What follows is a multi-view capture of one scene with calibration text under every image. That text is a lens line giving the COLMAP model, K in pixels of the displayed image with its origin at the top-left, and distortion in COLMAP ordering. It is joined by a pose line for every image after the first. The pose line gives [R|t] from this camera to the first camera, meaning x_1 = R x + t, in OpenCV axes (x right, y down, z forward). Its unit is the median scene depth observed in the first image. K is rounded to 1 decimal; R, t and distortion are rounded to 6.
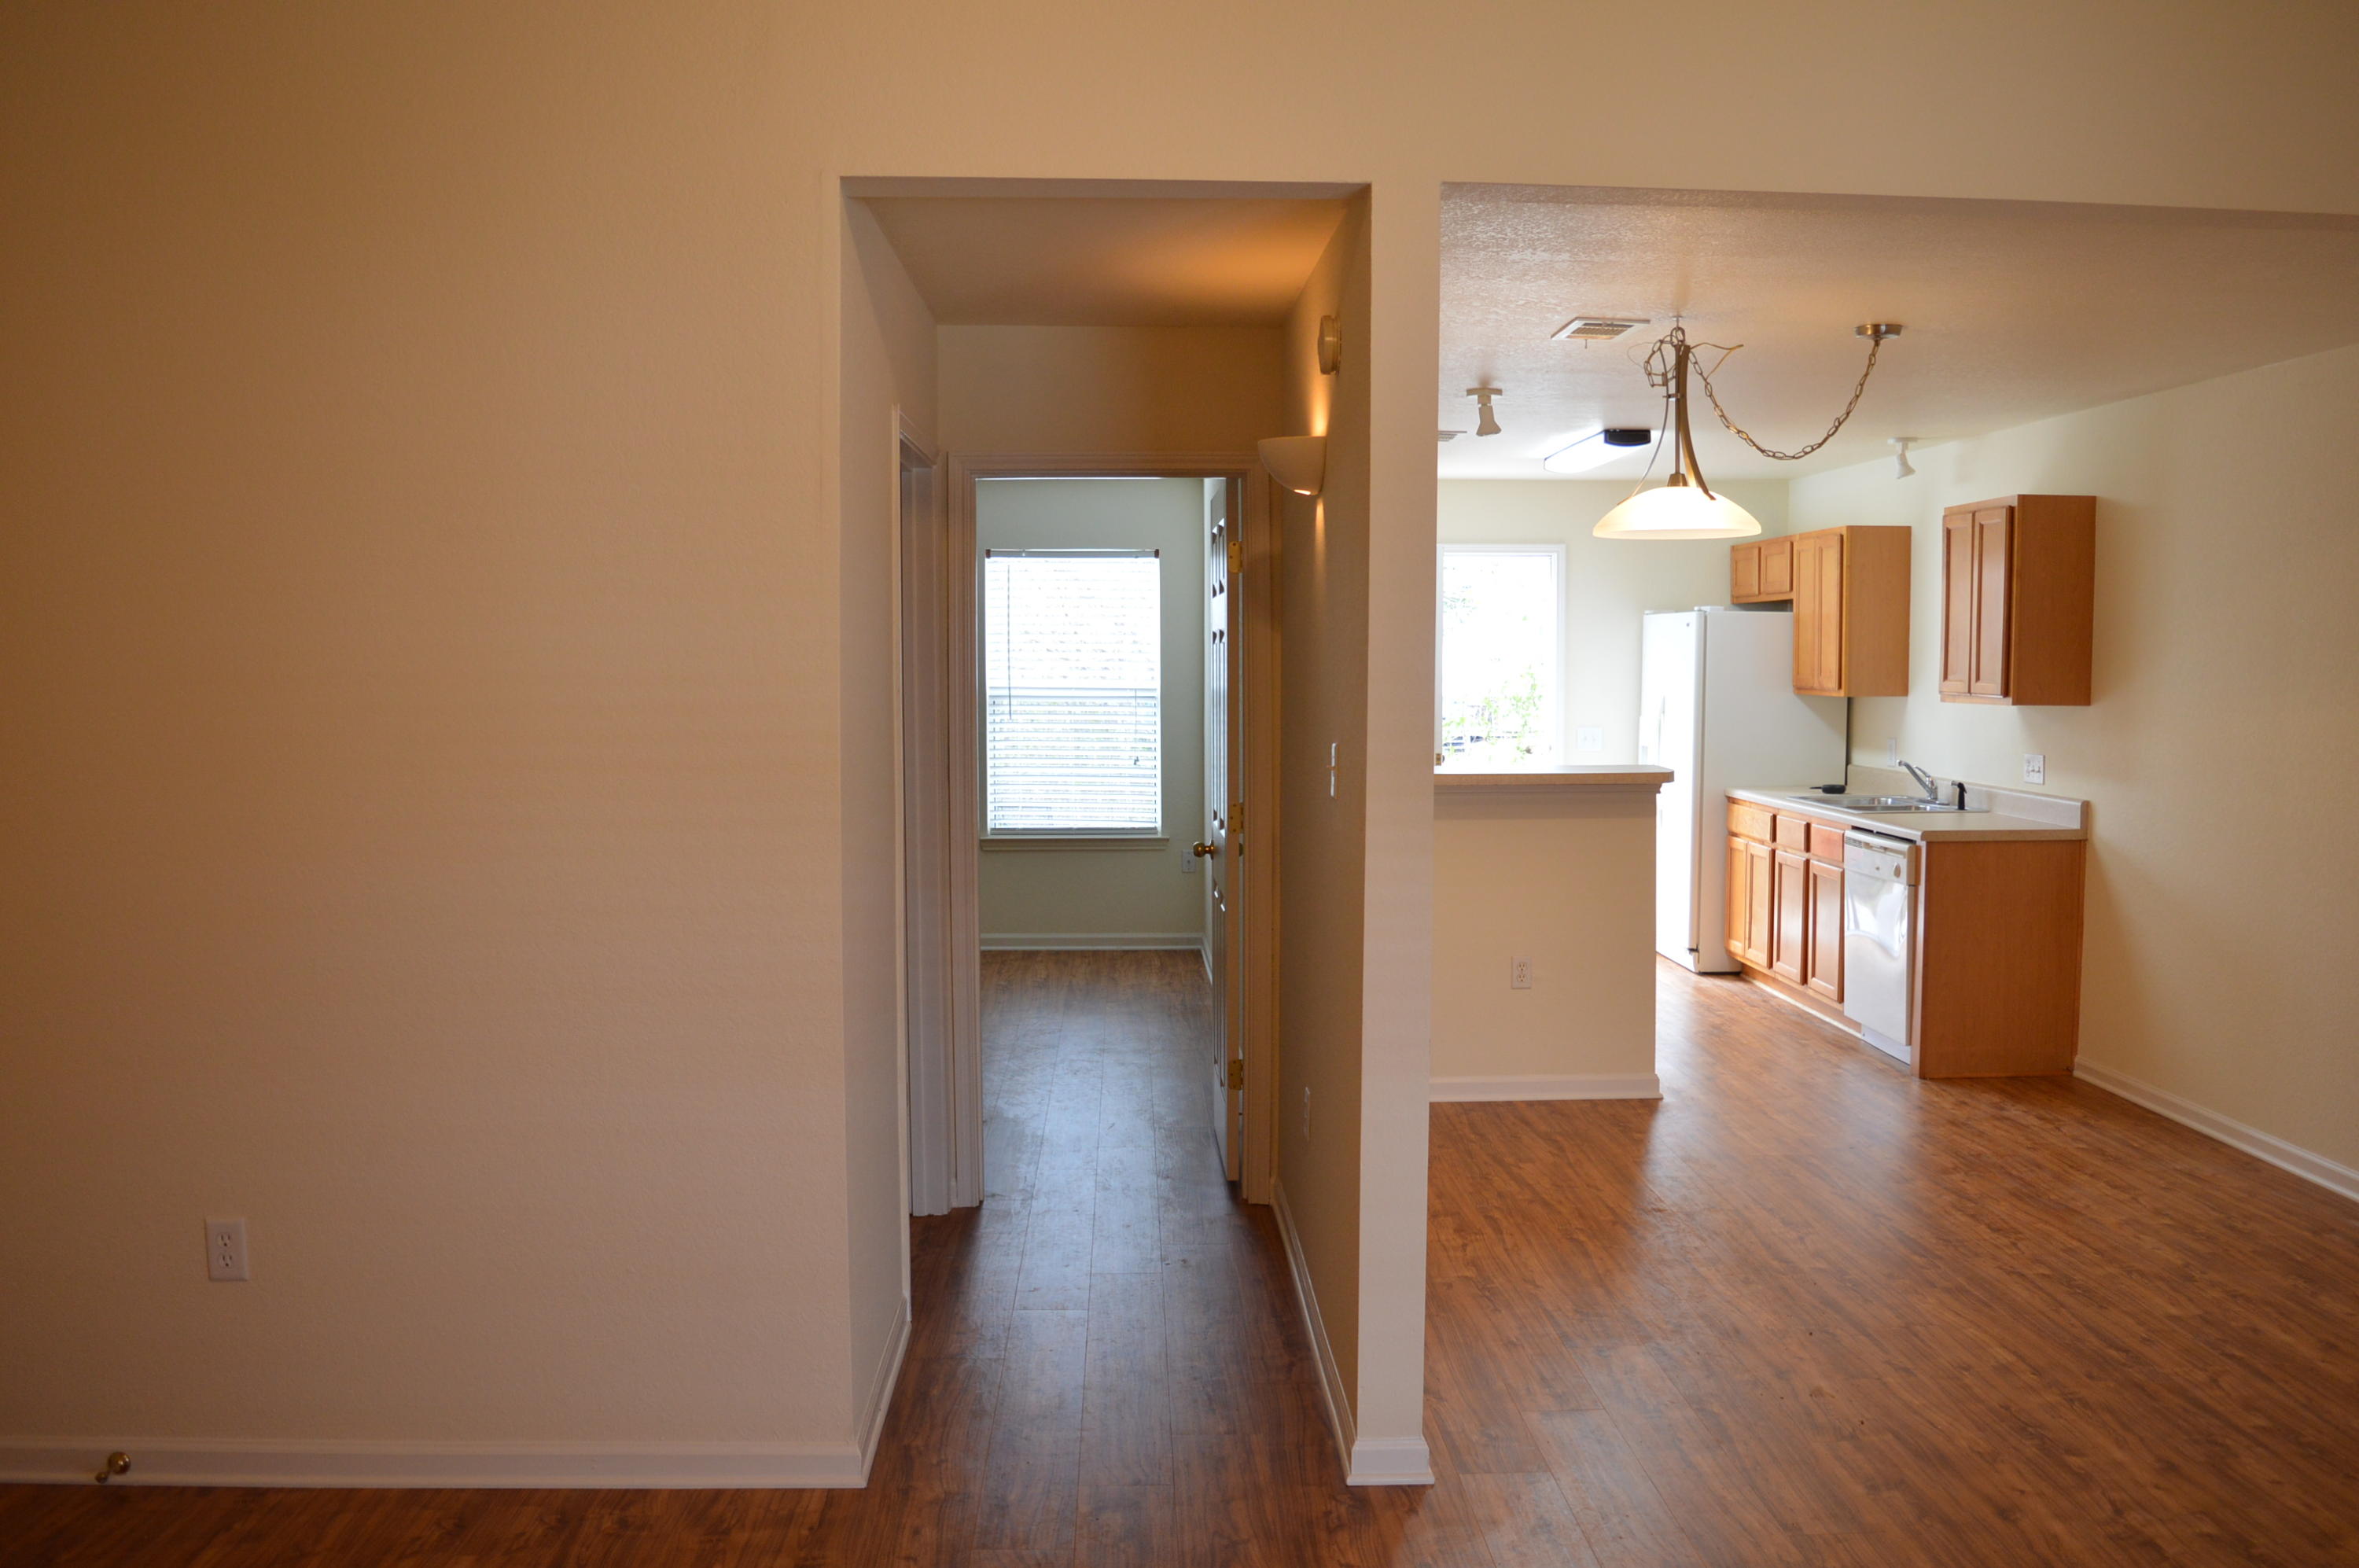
lens RADIAL K [[1871.4, 0, 1163.1], [0, 1871.4, 807.6], [0, 0, 1]] dist [-0.089420, 0.014369]
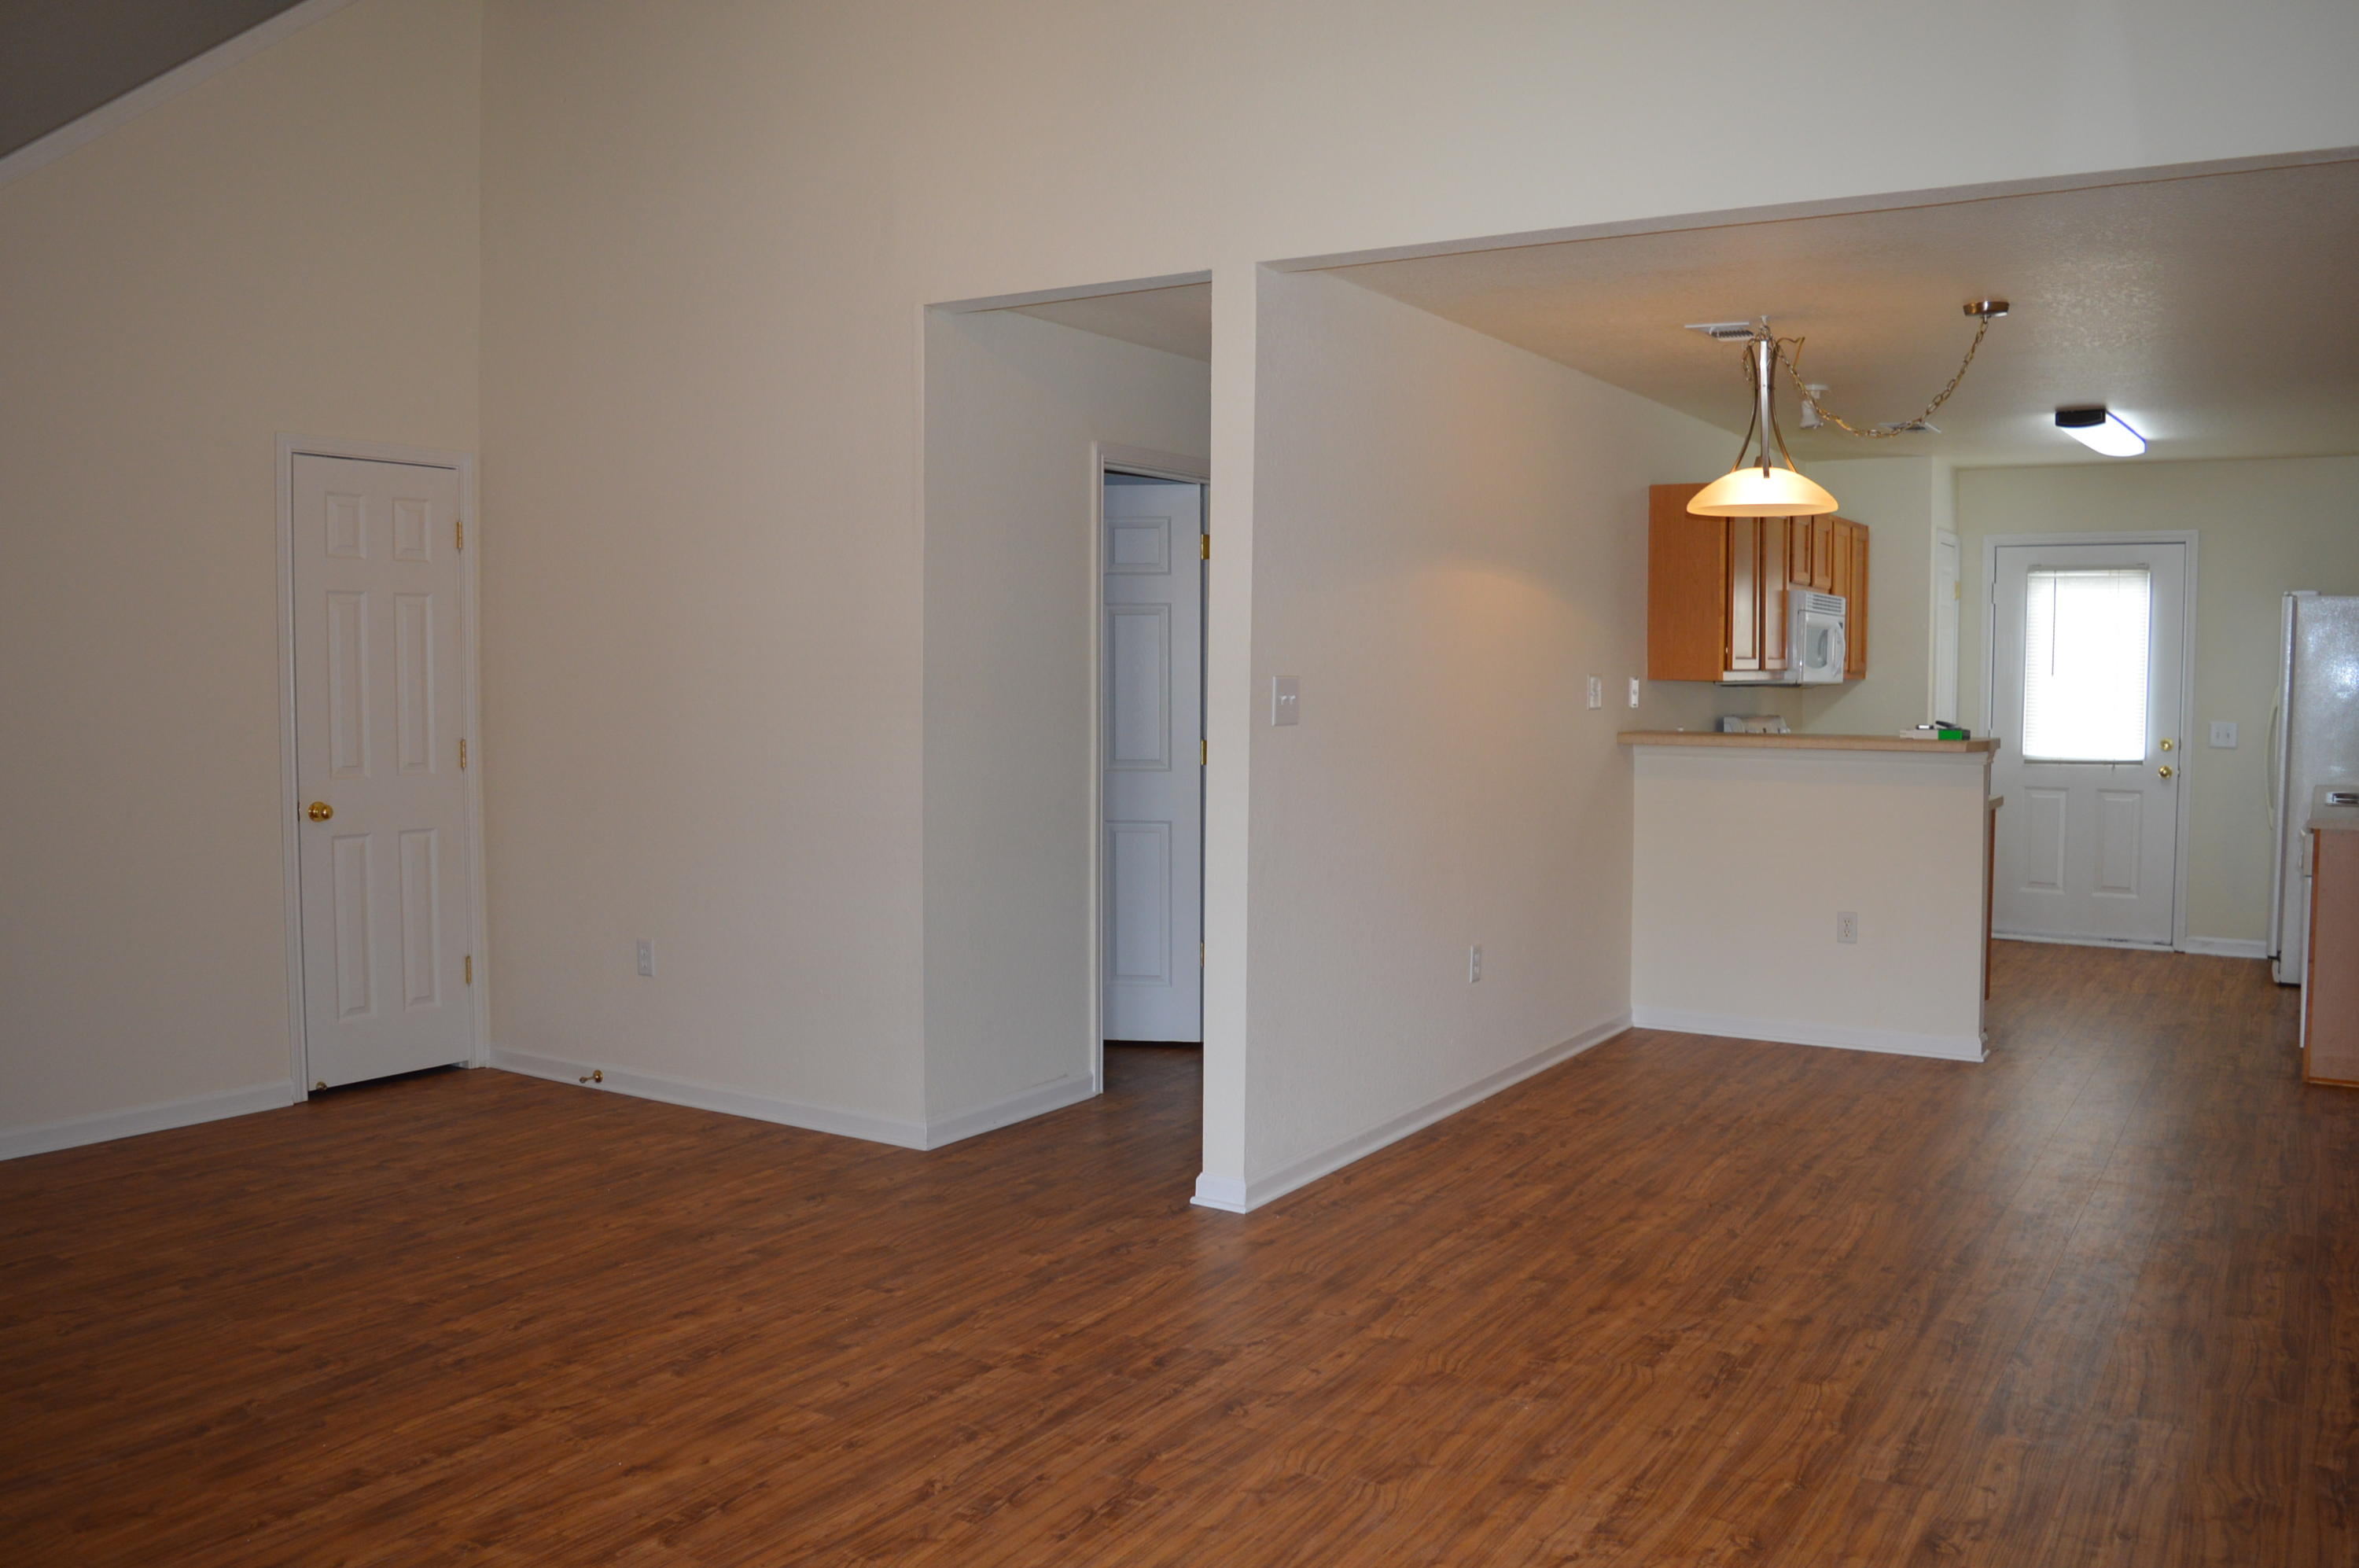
lens RADIAL K [[1871.4, 0, 1177.0], [0, 1871.4, 765.9], [0, 0, 1]] dist [-0.089420, 0.014369]
pose [[0.824789, 0.037206, -0.564216, 0.580991], [-0.055778, 0.998320, -0.015706, 0.042555], [0.562683, 0.044425, 0.825478, -0.112528]]
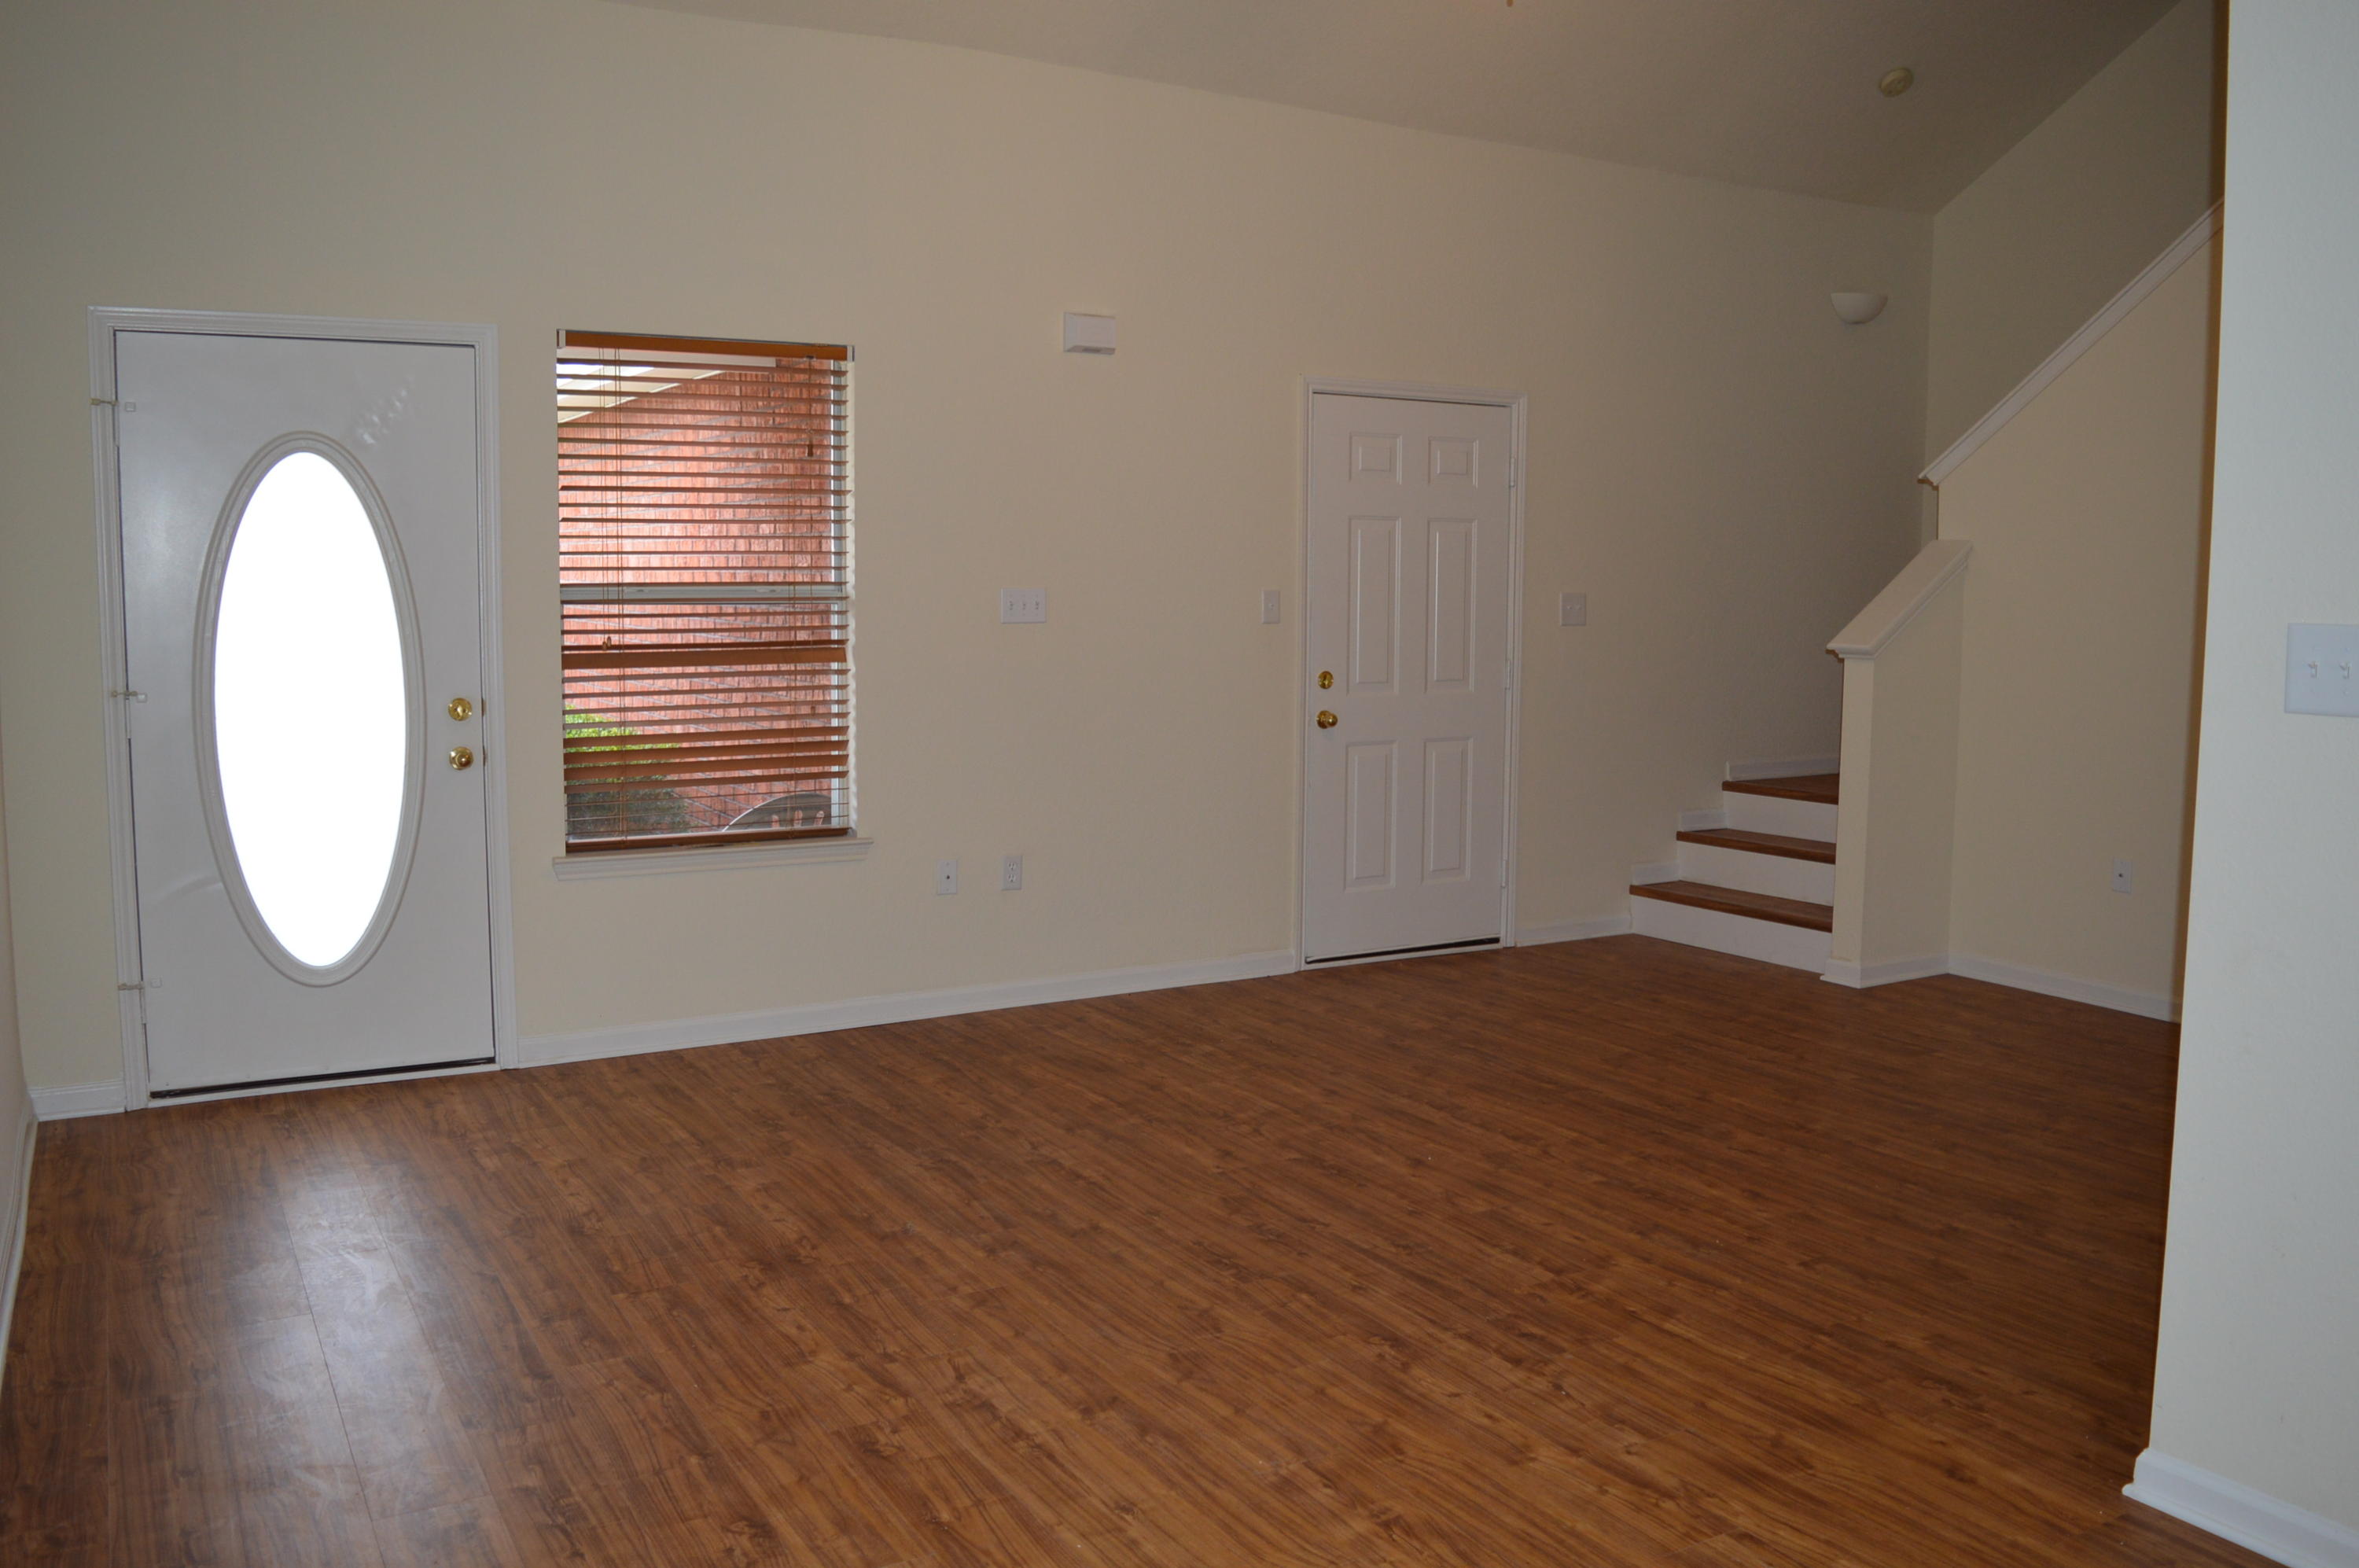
lens RADIAL K [[1871.4, 0, 1183.4], [0, 1871.4, 783.1], [0, 0, 1]] dist [-0.089420, 0.014369]
pose [[-0.877903, 0.050866, -0.476129, 0.599519], [-0.043360, 0.981812, 0.184838, -0.054010], [0.476871, 0.182915, -0.859730, 0.968738]]
